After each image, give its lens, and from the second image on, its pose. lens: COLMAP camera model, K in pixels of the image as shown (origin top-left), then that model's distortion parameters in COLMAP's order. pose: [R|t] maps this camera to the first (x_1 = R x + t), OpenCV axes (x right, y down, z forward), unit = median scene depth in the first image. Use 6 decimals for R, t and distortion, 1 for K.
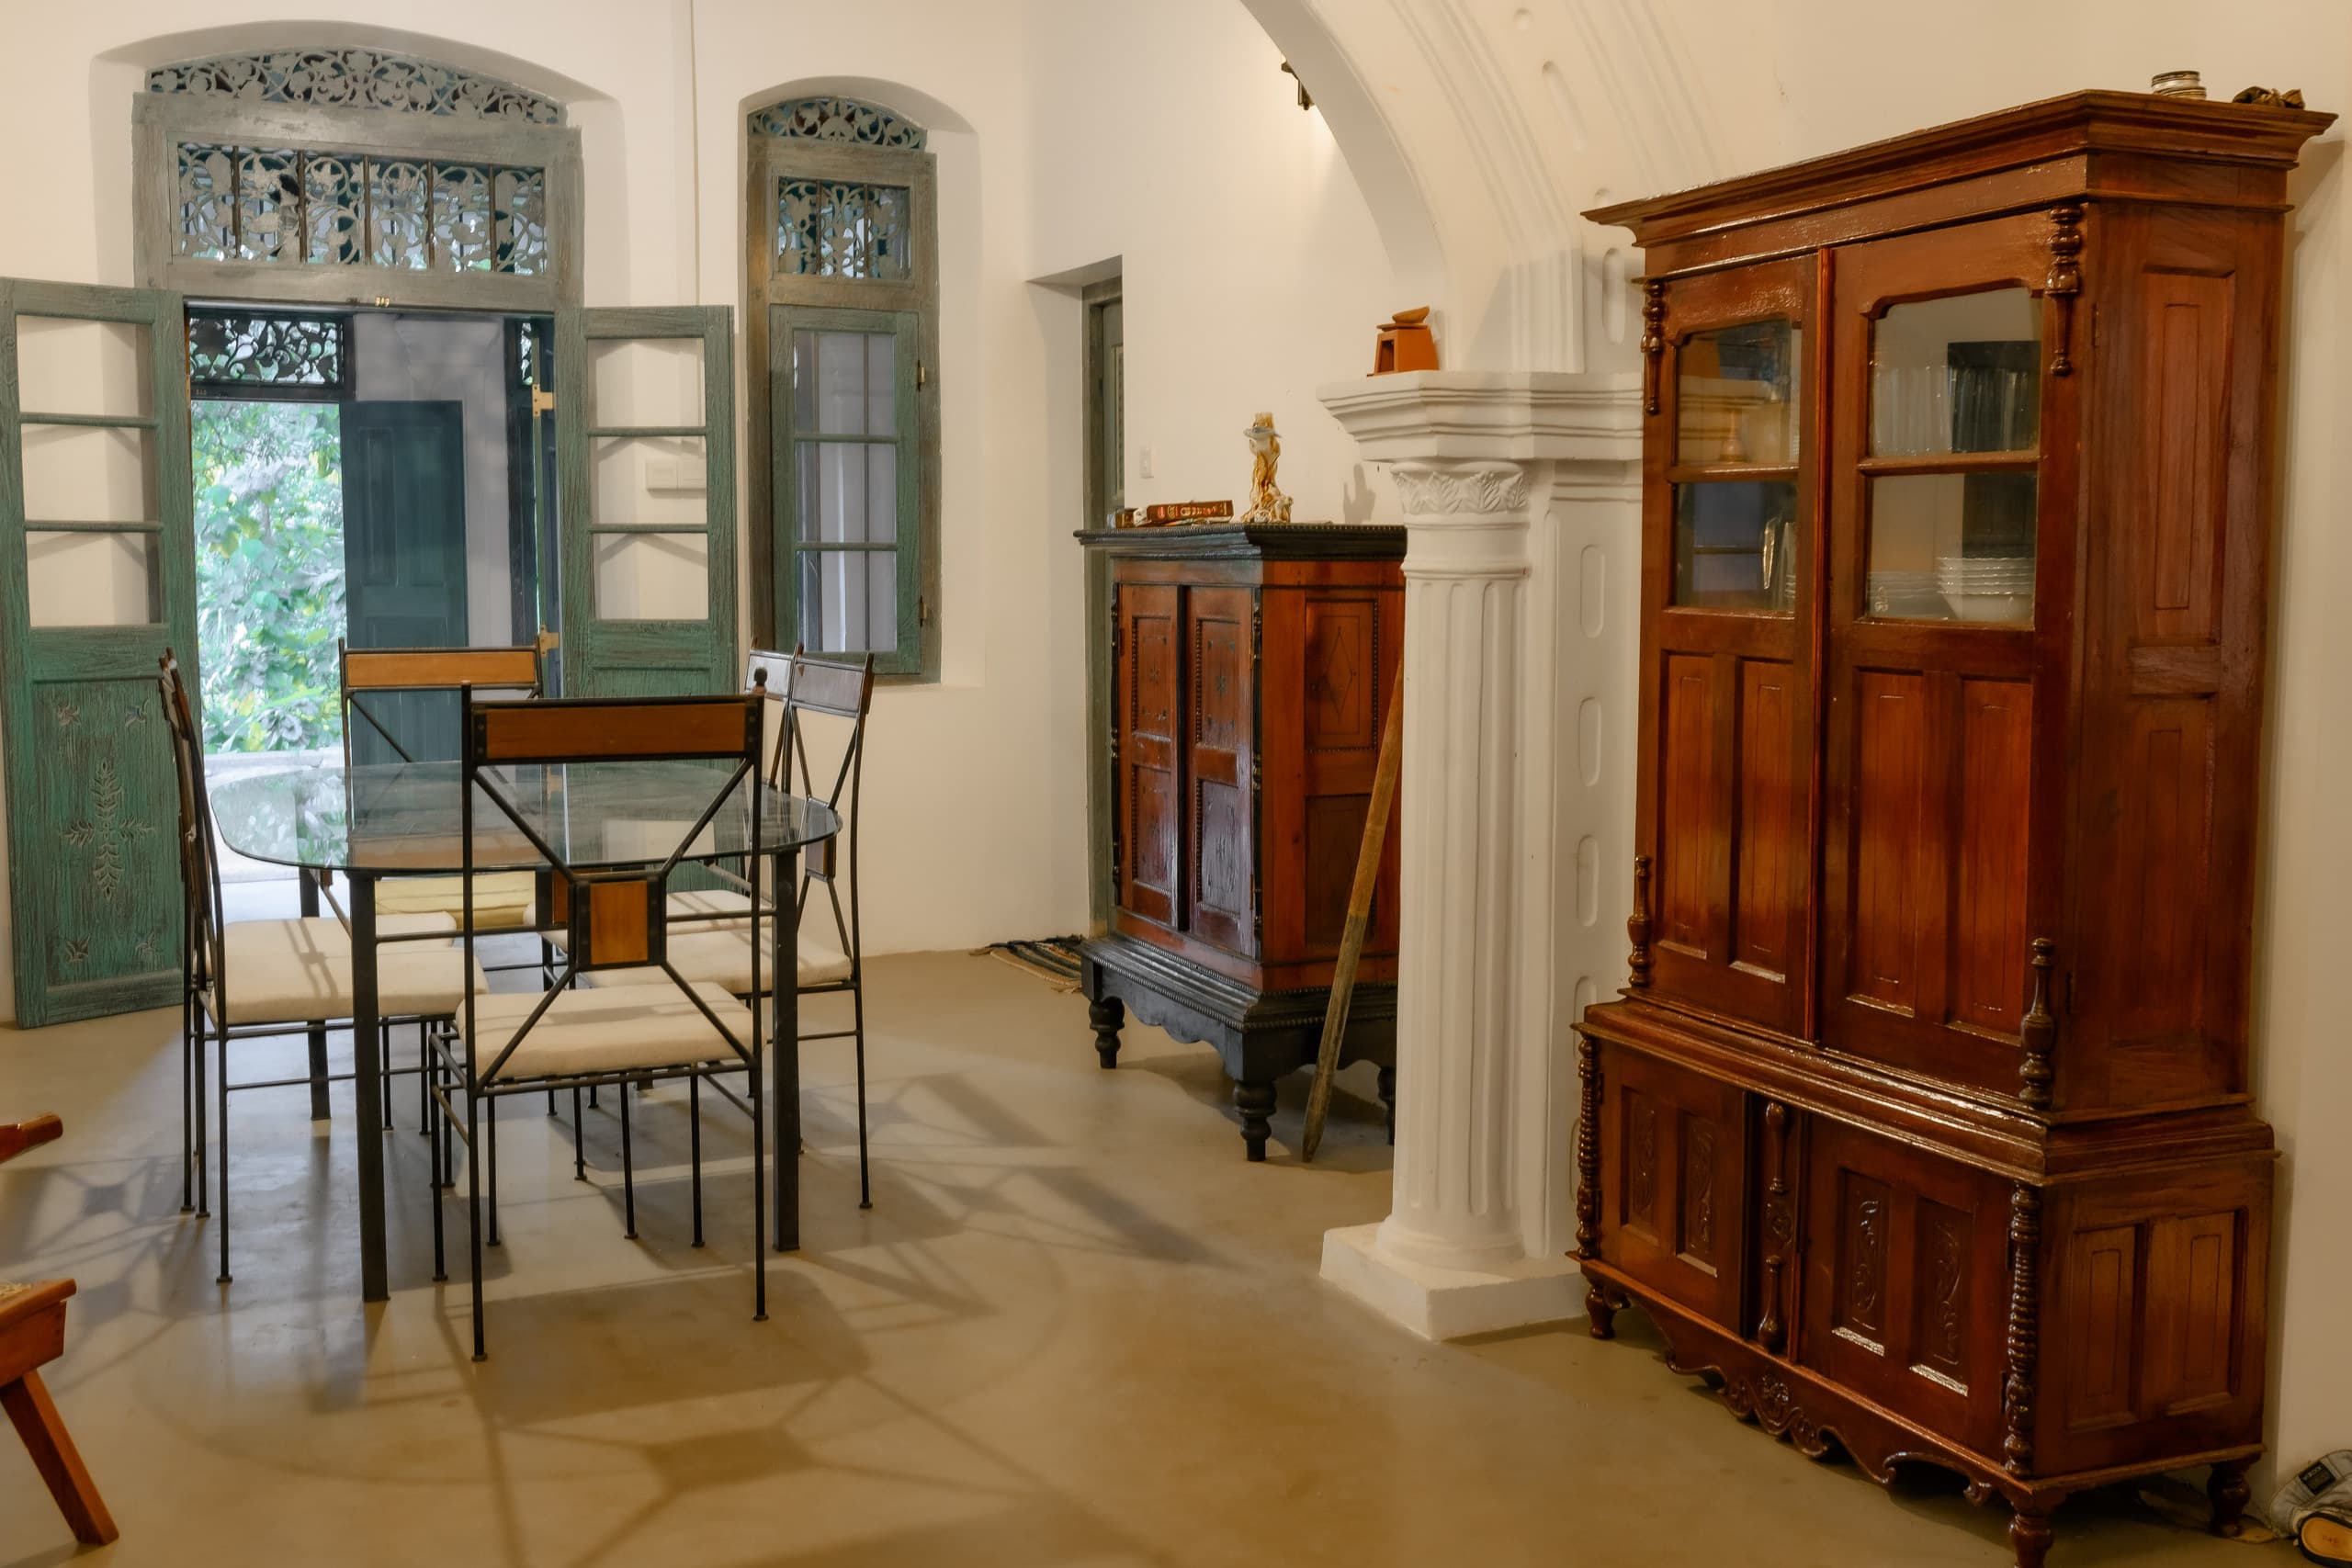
lens RADIAL K [[2304.2, 0, 1213.4], [0, 2304.2, 756.7], [0, 0, 1]] dist [-0.018442, 0.033495]
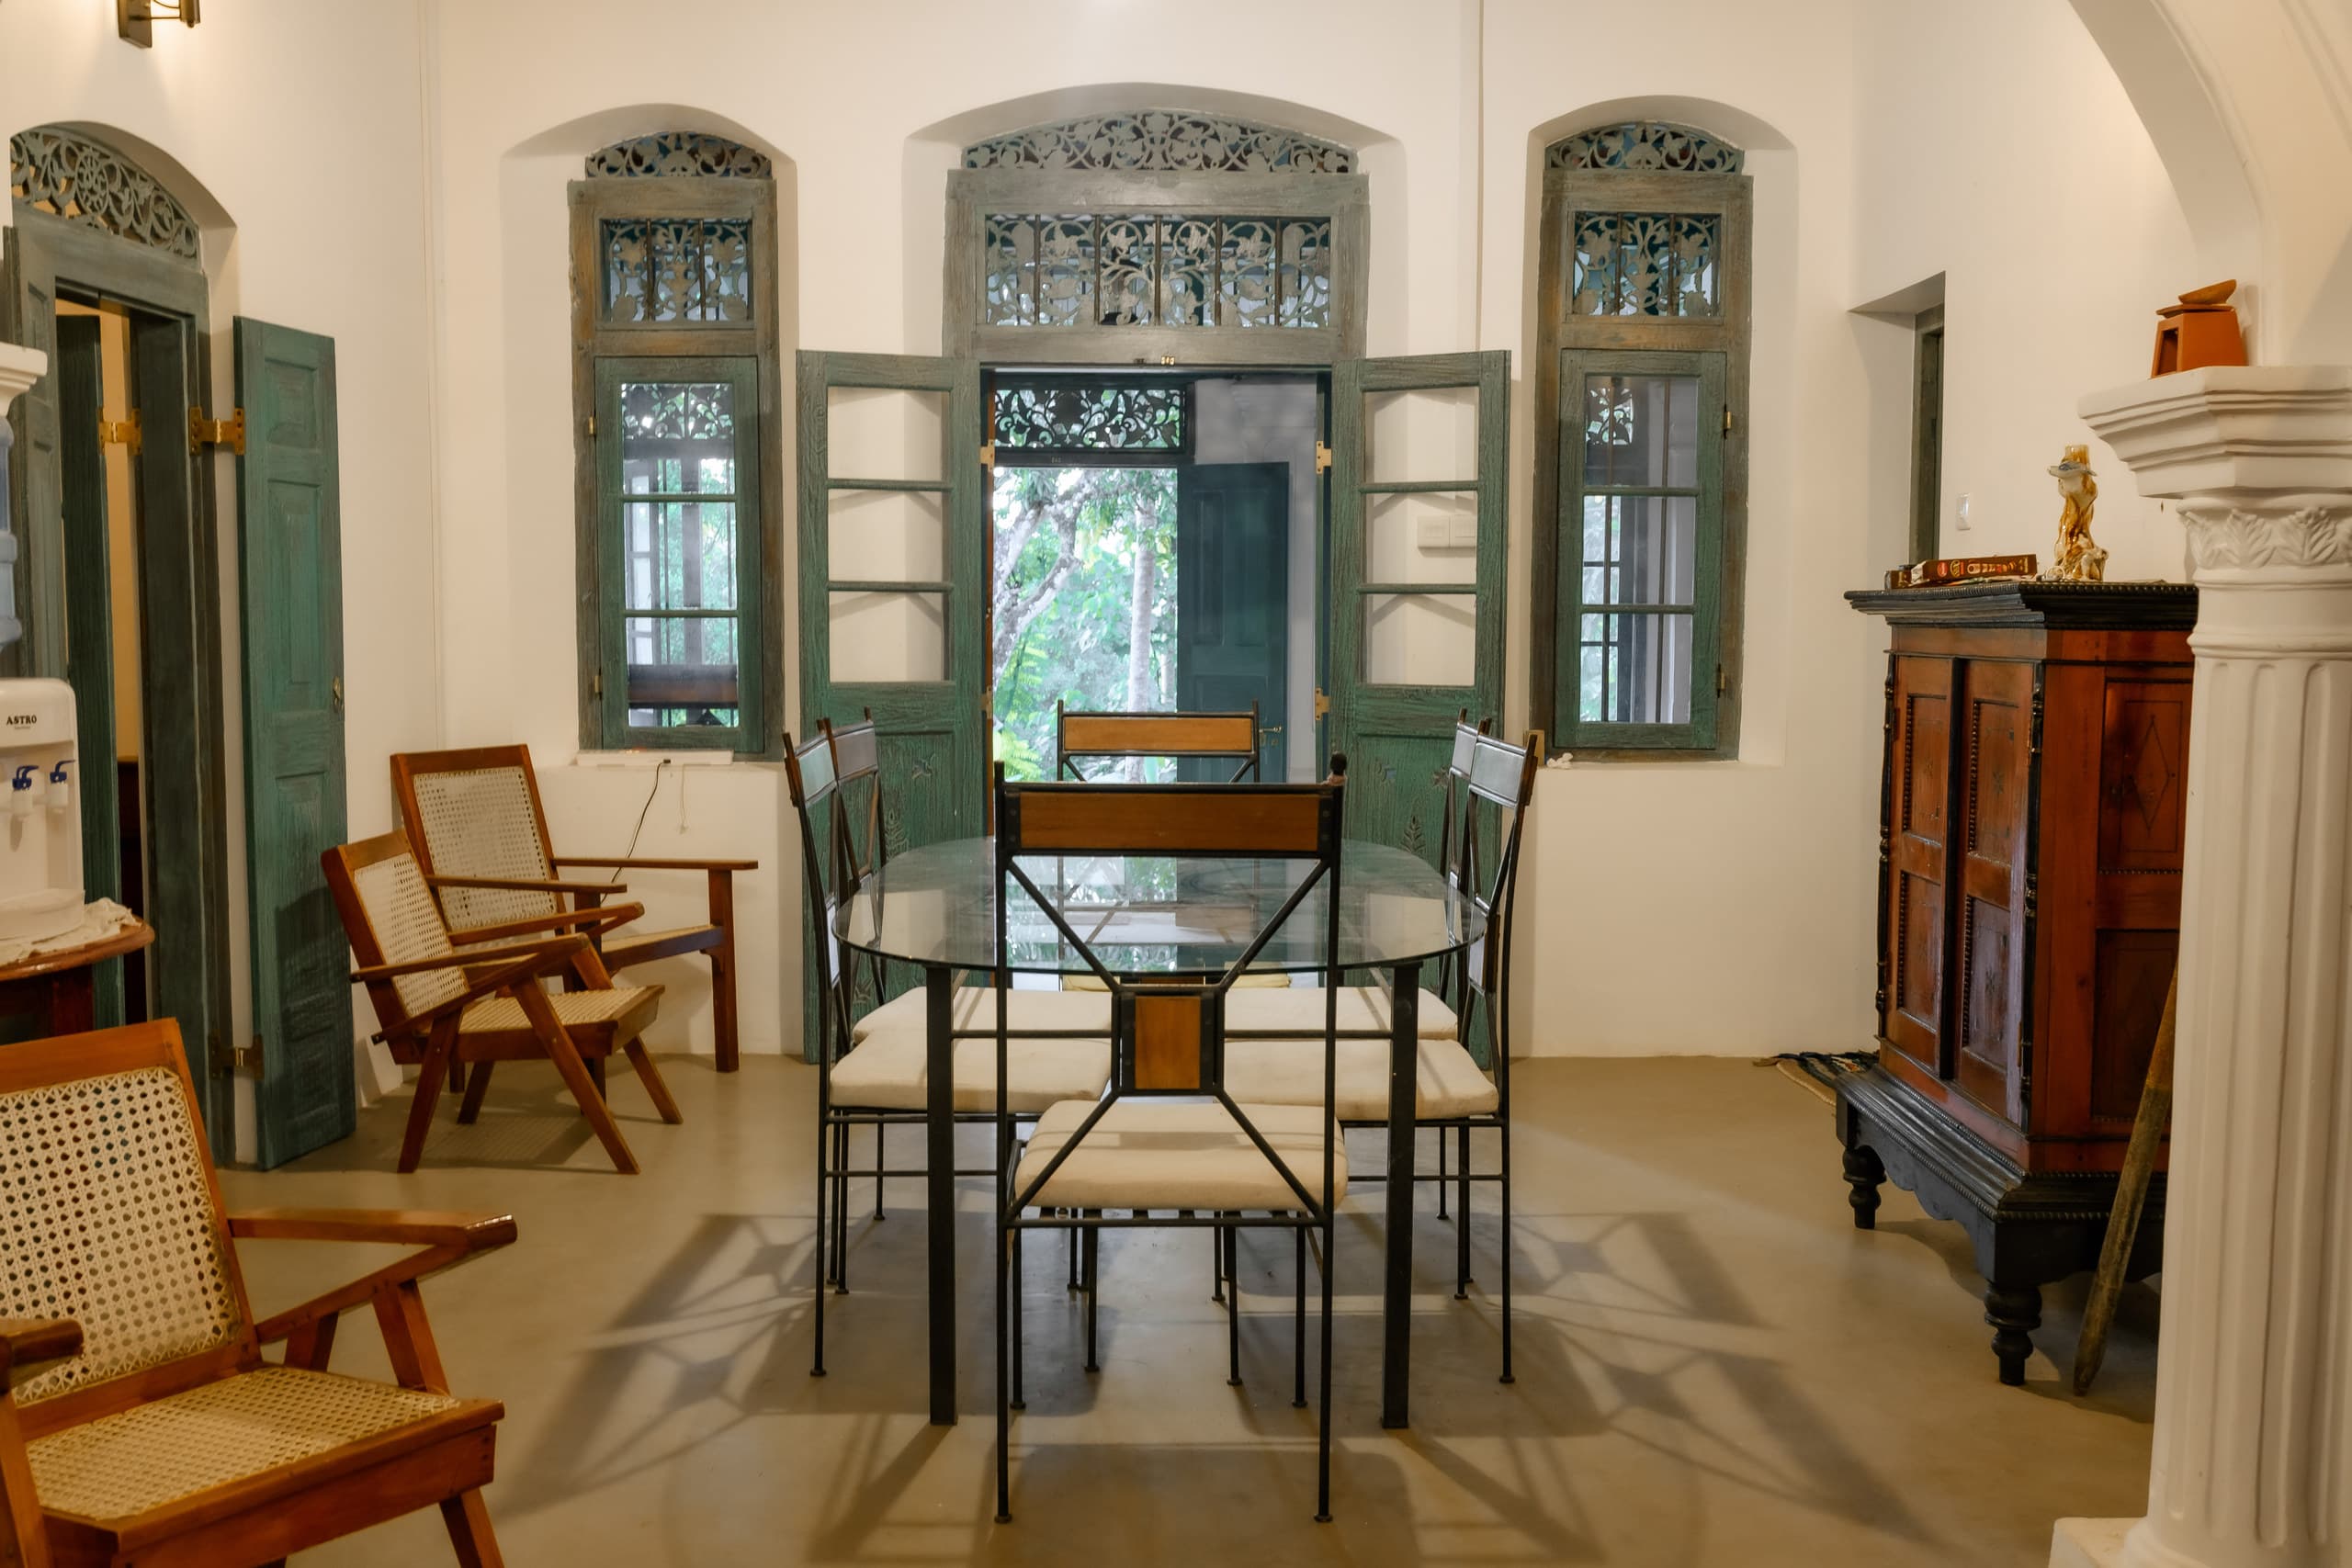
lens RADIAL K [[2219.9, 0, 1176.0], [0, 2219.9, 784.0], [0, 0, 1]] dist [-0.025030, 0.030181]
pose [[0.909538, 0.036362, -0.414028, 0.053046], [-0.041236, 0.999145, -0.002837, -0.014067], [0.413571, 0.019653, 0.910260, 0.149231]]
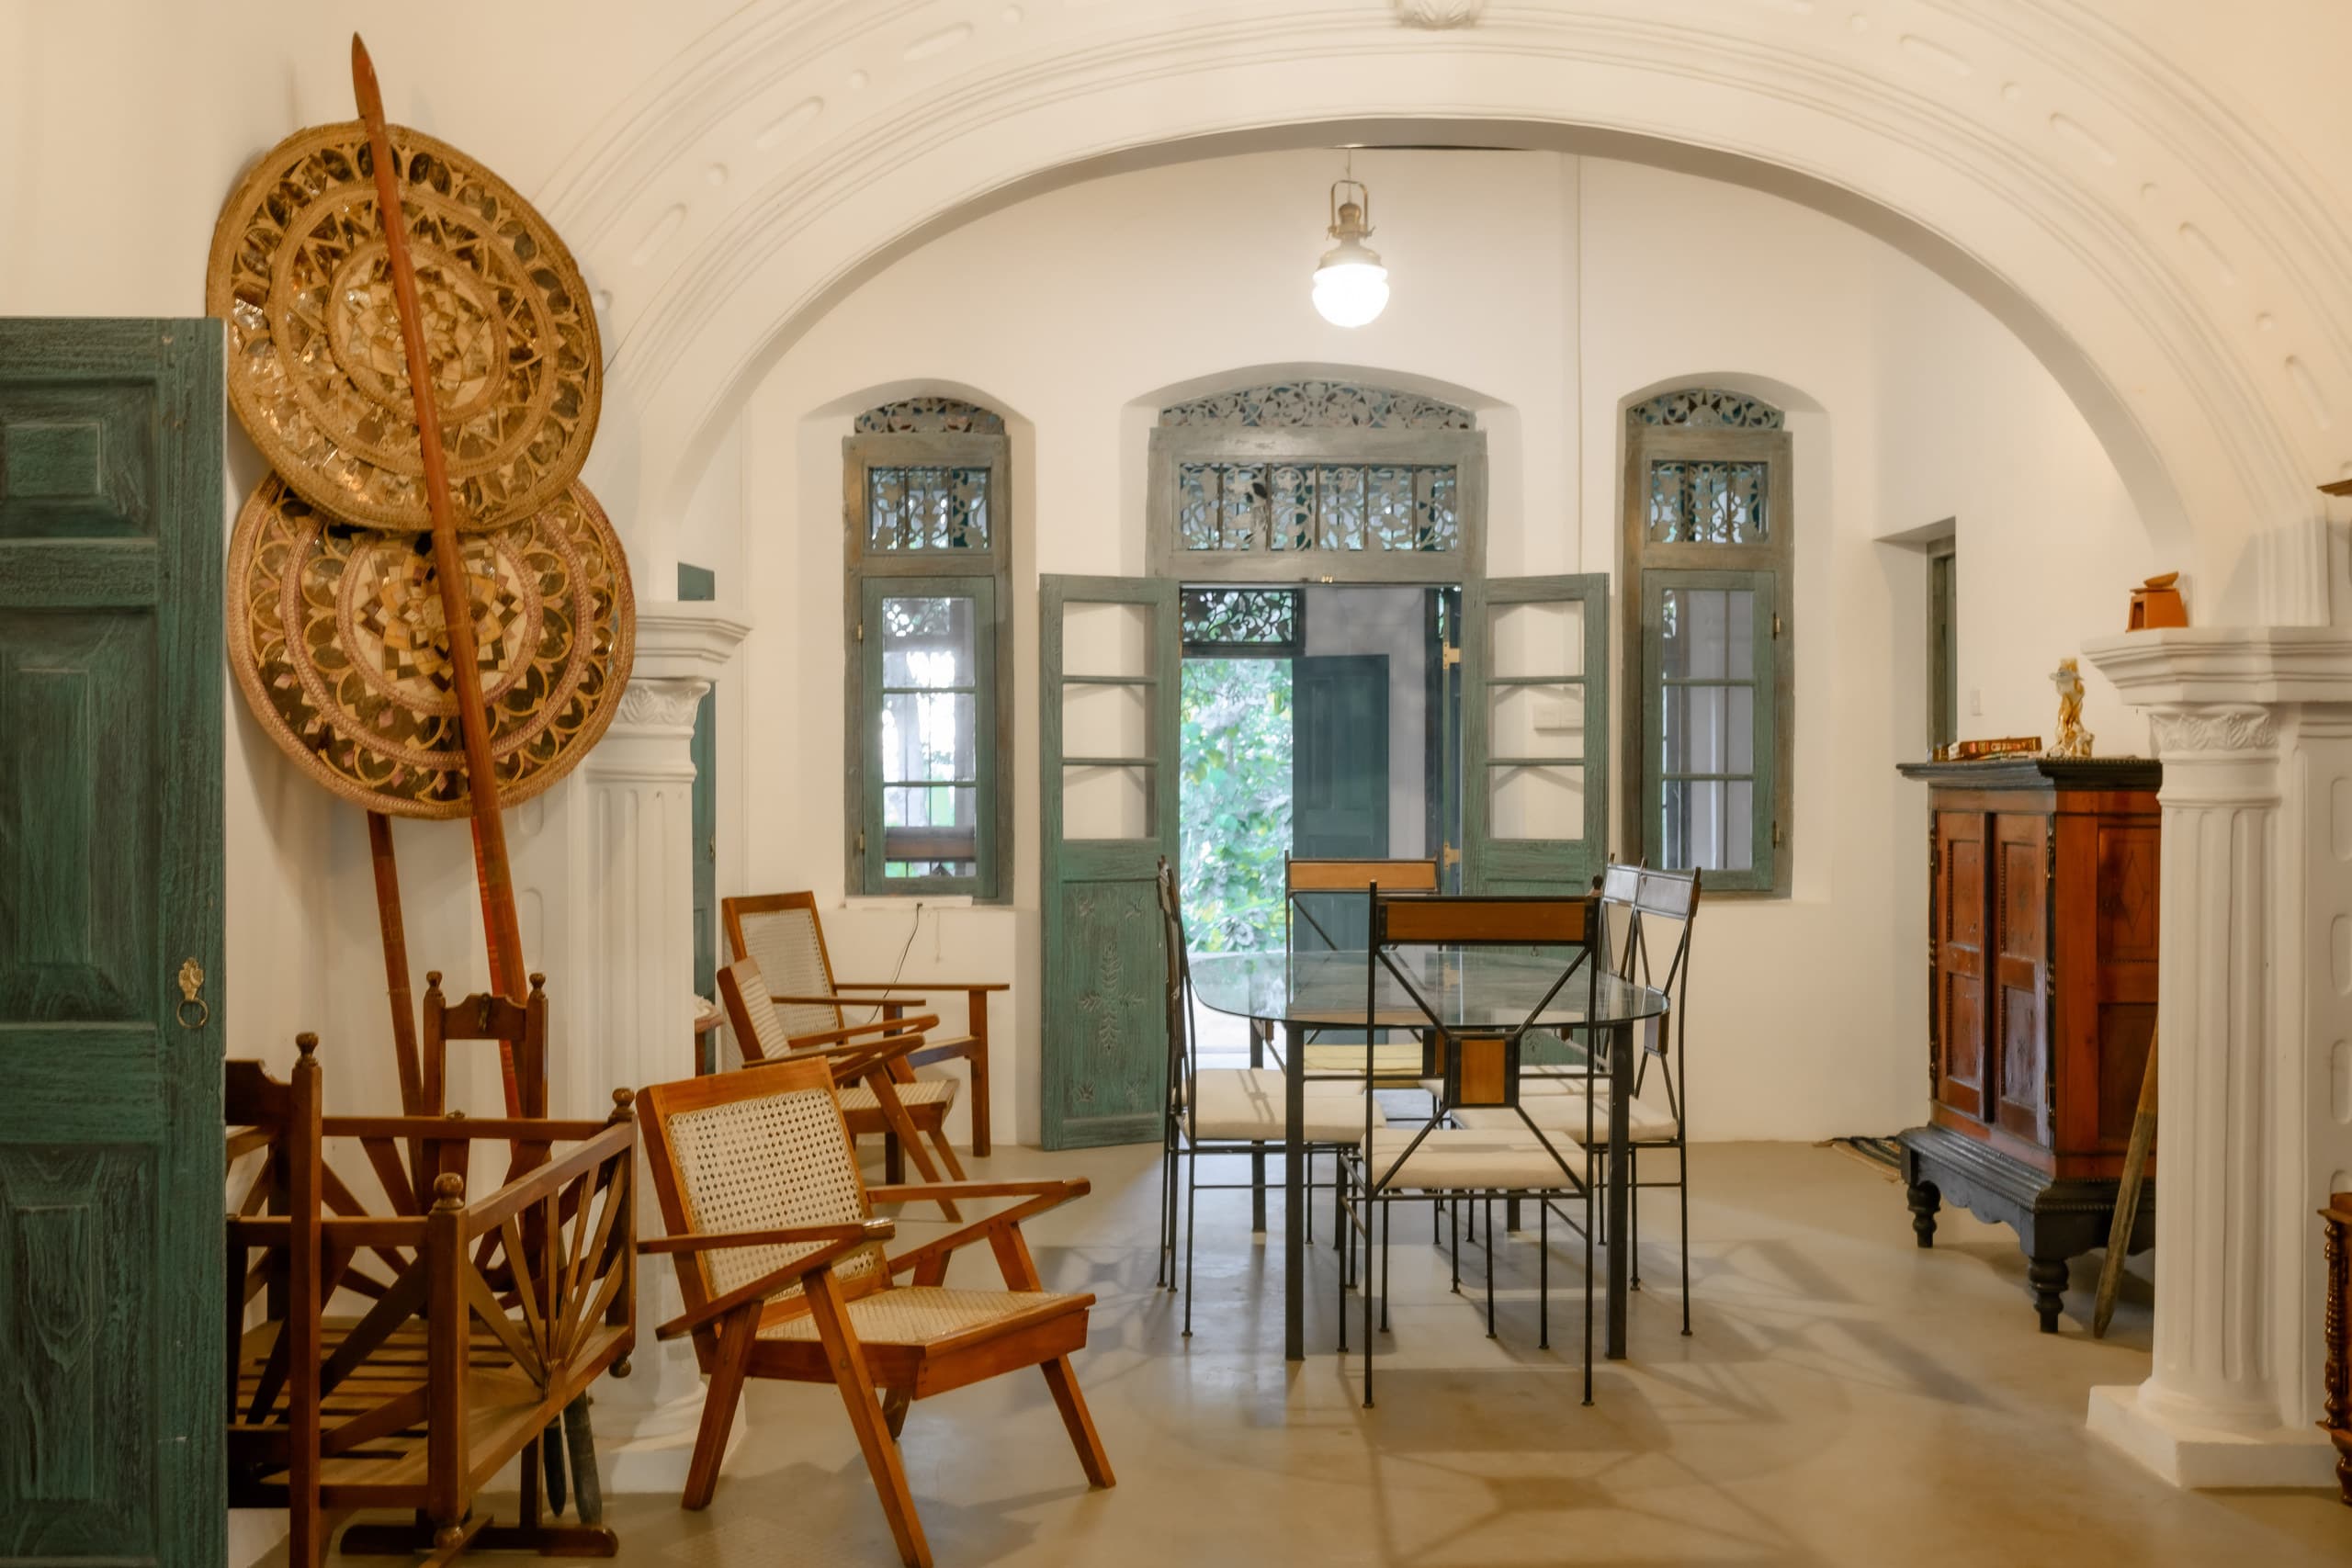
lens RADIAL K [[2219.9, 0, 1176.0], [0, 2219.9, 784.0], [0, 0, 1]] dist [-0.025030, 0.030181]
pose [[0.915886, 0.000934, -0.401438, 0.049598], [-0.035654, 0.996235, -0.079028, 0.010048], [0.399853, 0.086693, 0.912470, -0.127680]]
